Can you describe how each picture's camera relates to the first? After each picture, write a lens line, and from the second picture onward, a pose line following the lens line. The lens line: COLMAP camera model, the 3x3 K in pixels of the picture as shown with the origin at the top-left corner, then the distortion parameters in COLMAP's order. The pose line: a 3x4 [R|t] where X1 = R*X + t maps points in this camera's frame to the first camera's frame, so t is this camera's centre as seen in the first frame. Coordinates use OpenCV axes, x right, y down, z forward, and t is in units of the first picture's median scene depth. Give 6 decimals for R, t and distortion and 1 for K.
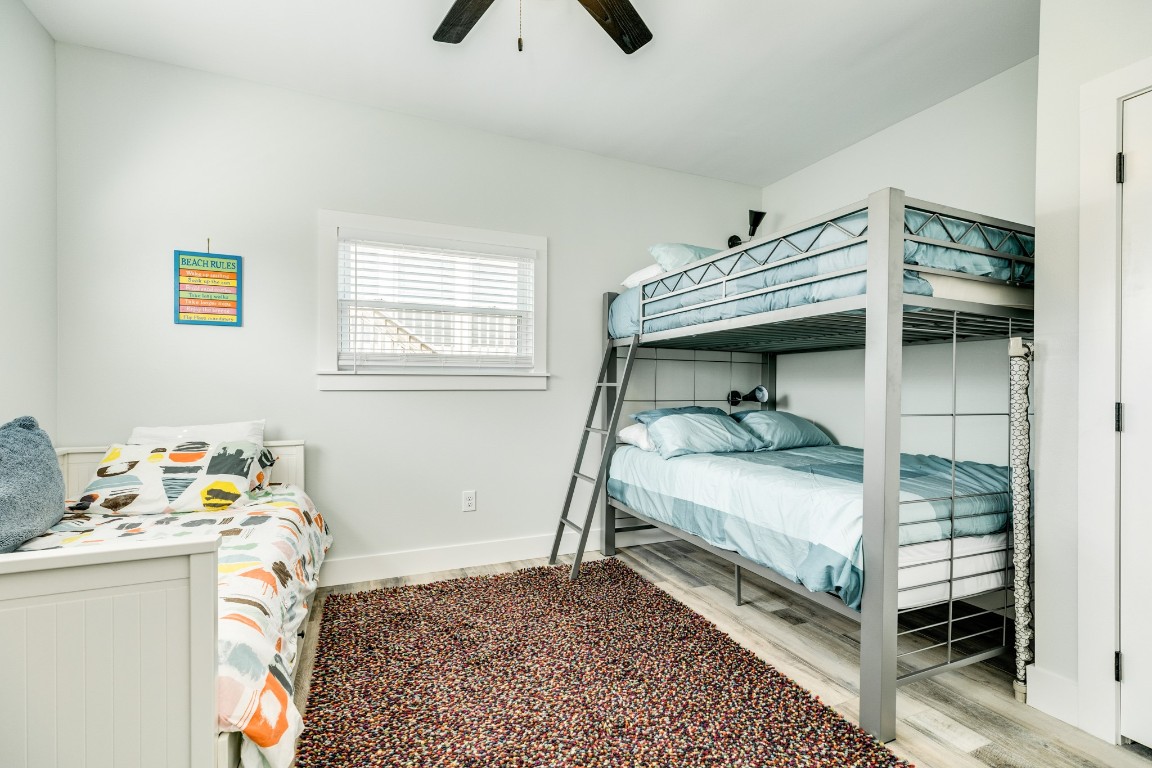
lens RADIAL K [[513.6, 0, 572.0], [0, 513.6, 397.3], [0, 0, 1]] dist [0.003599, 0.000460]
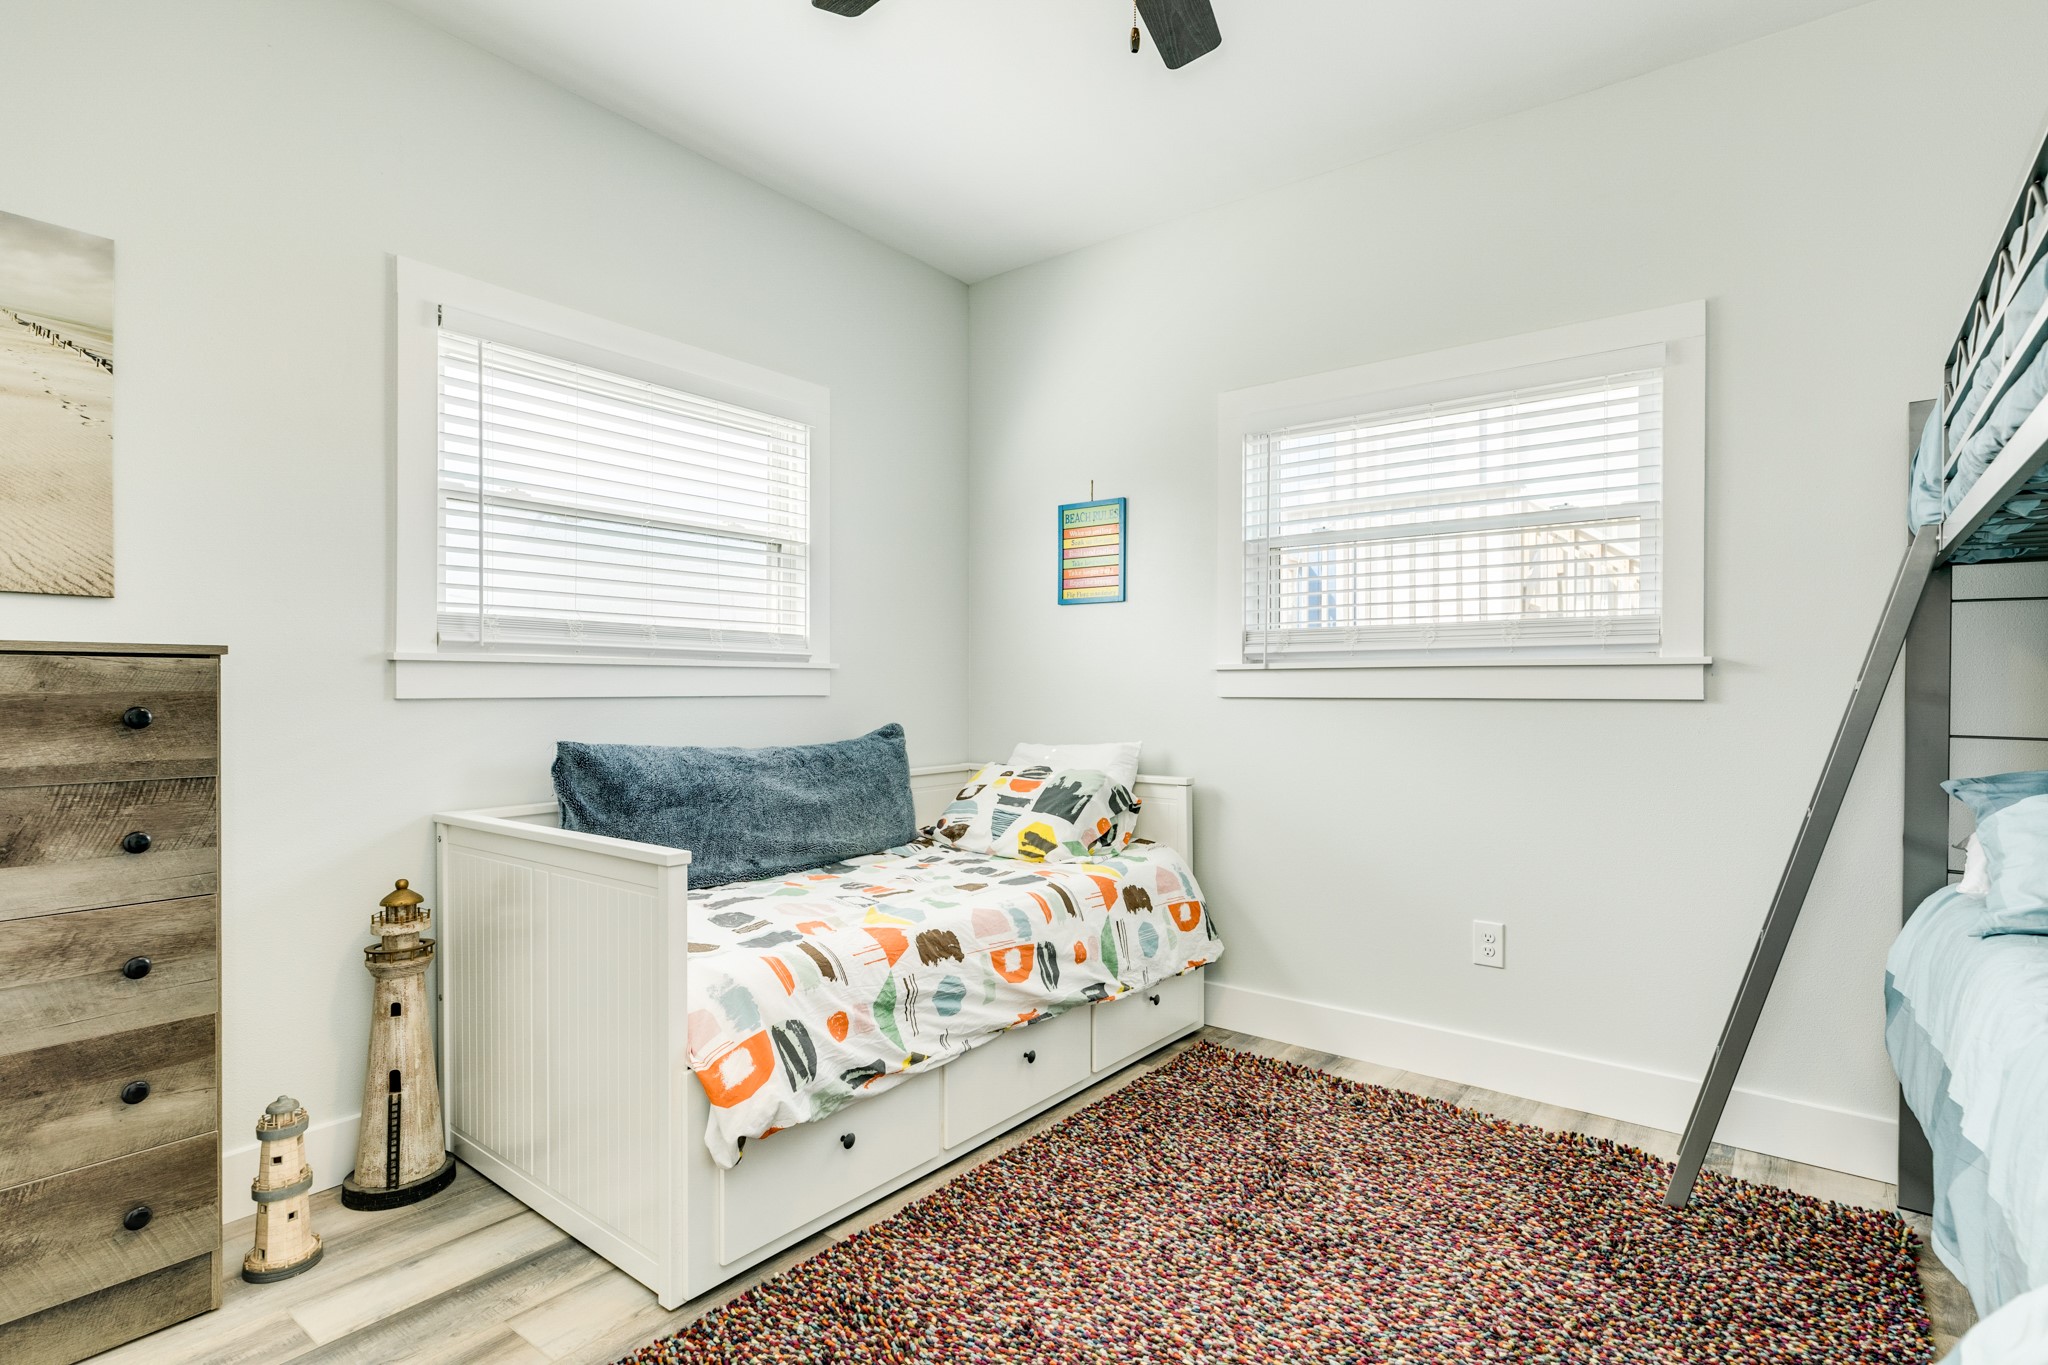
lens RADIAL K [[1016.3, 0, 1017.8], [0, 1016.3, 706.4], [0, 0, 1]] dist [0.002643, 0.000137]
pose [[0.482994, 0.015024, -0.875495, 0.471939], [-0.018321, 0.999807, 0.007050, -0.007559], [0.875432, 0.012635, 0.483176, 0.247004]]
